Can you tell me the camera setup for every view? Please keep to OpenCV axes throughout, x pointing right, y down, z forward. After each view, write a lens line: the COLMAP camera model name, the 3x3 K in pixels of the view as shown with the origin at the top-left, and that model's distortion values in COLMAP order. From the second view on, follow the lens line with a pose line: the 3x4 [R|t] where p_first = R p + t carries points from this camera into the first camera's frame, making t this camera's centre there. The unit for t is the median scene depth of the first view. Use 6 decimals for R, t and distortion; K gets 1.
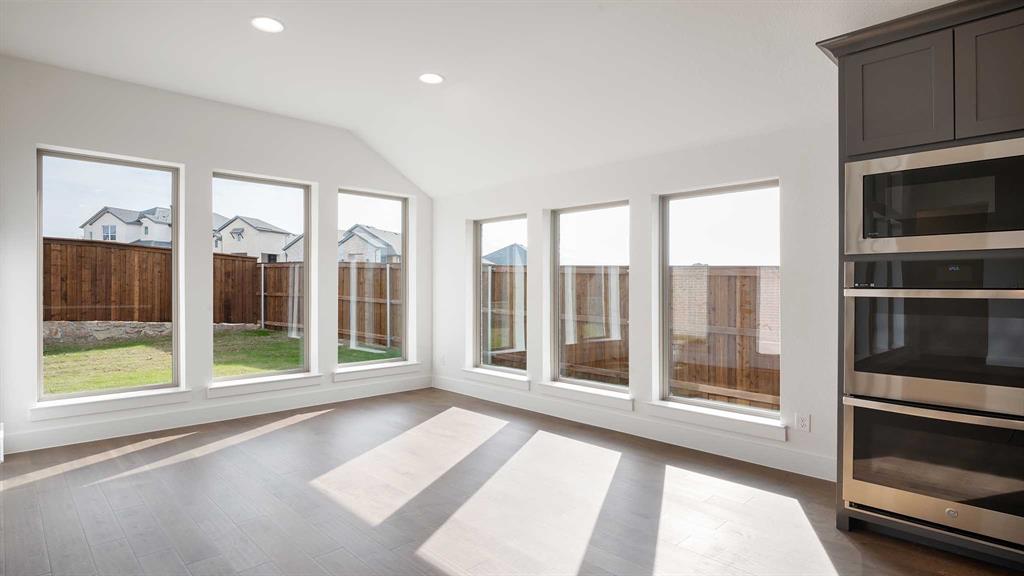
lens RADIAL K [[533.0, 0, 512.0], [0, 533.0, 288.0], [0, 0, 1]] dist [-0.000754, 0.000018]
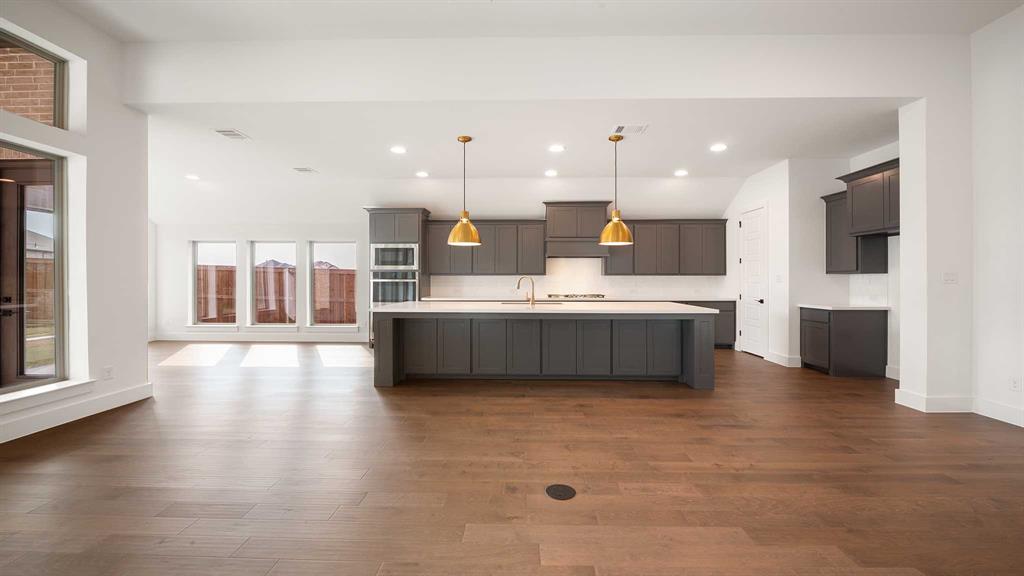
lens RADIAL K [[401.5, 0, 507.4], [0, 401.5, 279.4], [0, 0, 1]] dist [0.001234, 0.000077]
pose [[0.715664, 0.001522, 0.698443, -0.238925], [0.002182, 0.999988, -0.004415, 0.007242], [-0.698441, 0.004684, 0.715652, -0.626945]]
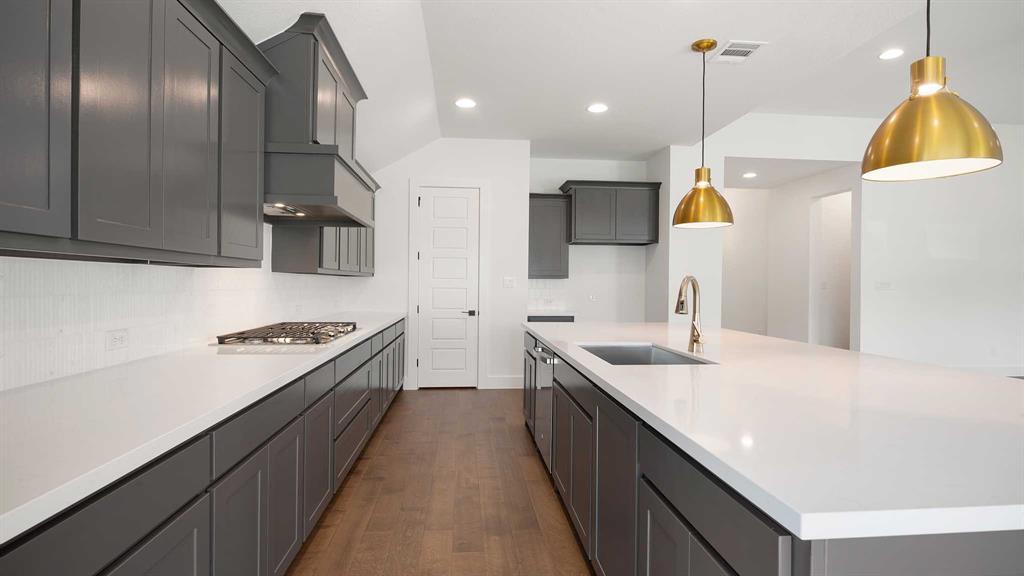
lens RADIAL K [[533.0, 0, 512.0], [0, 533.0, 288.0], [0, 0, 1]] dist [-0.000754, 0.000018]
pose [[-0.780533, -0.009677, 0.625039, 0.210188], [-0.005690, 0.999949, 0.008375, 0.003345], [-0.625088, 0.002981, -0.780548, 0.317529]]
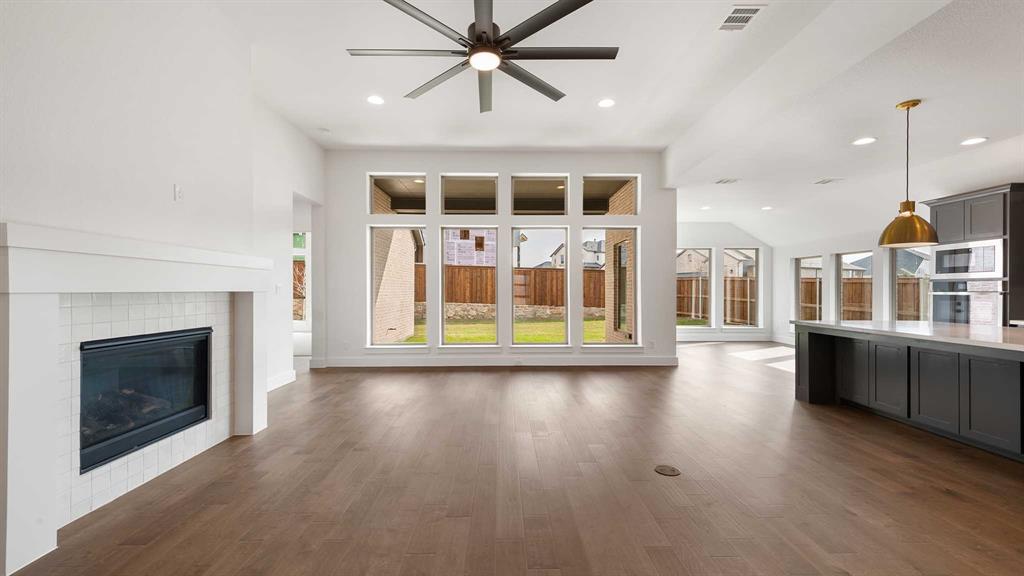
lens RADIAL K [[424.7, 0, 522.6], [0, 424.7, 291.2], [0, 0, 1]] dist [0.001664, -0.000010]
pose [[0.752636, 0.001832, -0.658434, 0.197936], [-0.004602, 0.999986, -0.002479, 0.005779], [0.658420, 0.004896, 0.752635, -0.831741]]
